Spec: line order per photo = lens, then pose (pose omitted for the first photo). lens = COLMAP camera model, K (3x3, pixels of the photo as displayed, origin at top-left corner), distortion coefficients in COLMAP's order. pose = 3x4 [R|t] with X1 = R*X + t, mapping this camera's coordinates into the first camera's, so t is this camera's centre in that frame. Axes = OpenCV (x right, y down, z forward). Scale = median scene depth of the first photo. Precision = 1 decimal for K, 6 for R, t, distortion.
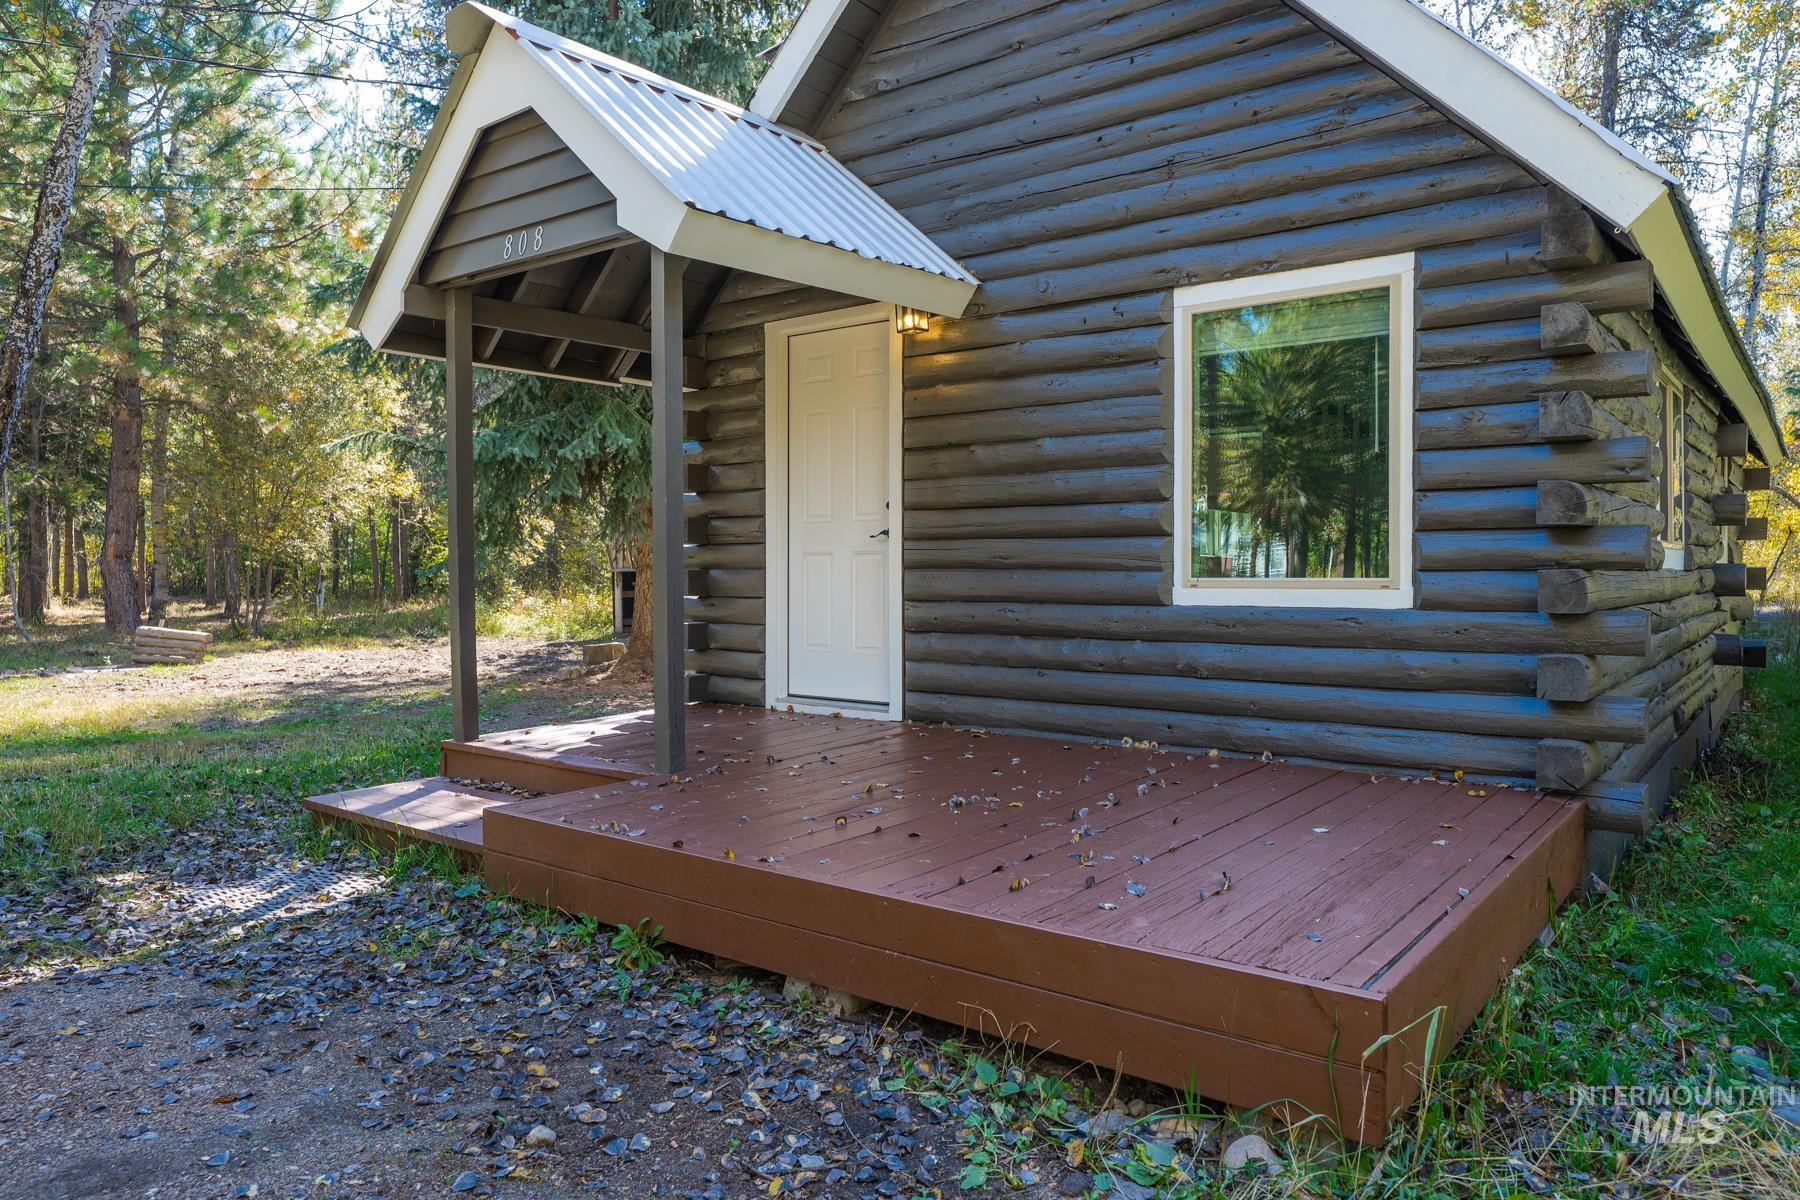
lens RADIAL K [[1223.2, 0, 897.8], [0, 1223.2, 572.7], [0, 0, 1]] dist [-0.002934, -0.000192]
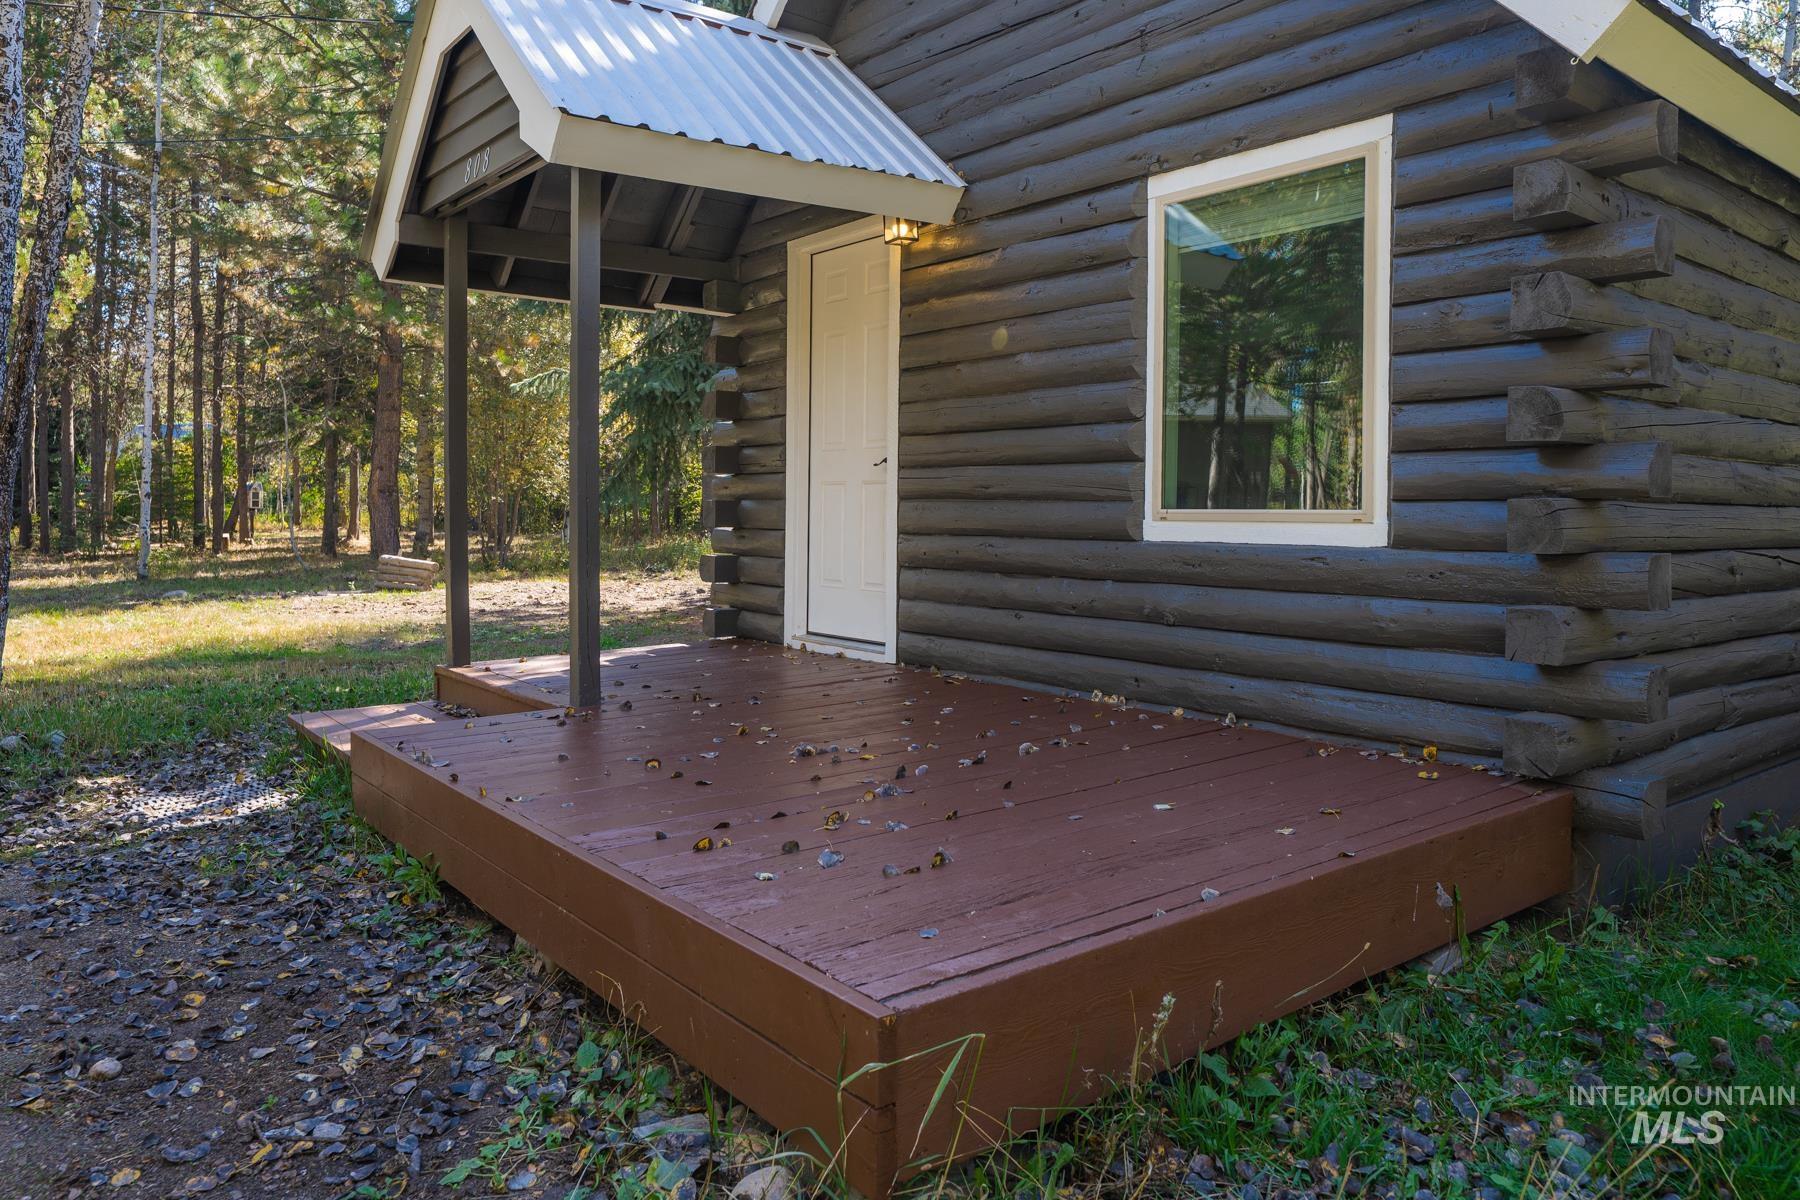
lens RADIAL K [[1250.2, 0, 900.8], [0, 1250.2, 513.2], [0, 0, 1]] dist [-0.000725, -0.002080]
pose [[0.972739, 0.009954, -0.231691, 0.261336], [-0.010441, 0.999945, -0.000876, 0.009548], [0.231669, 0.003271, 0.972789, 0.092647]]
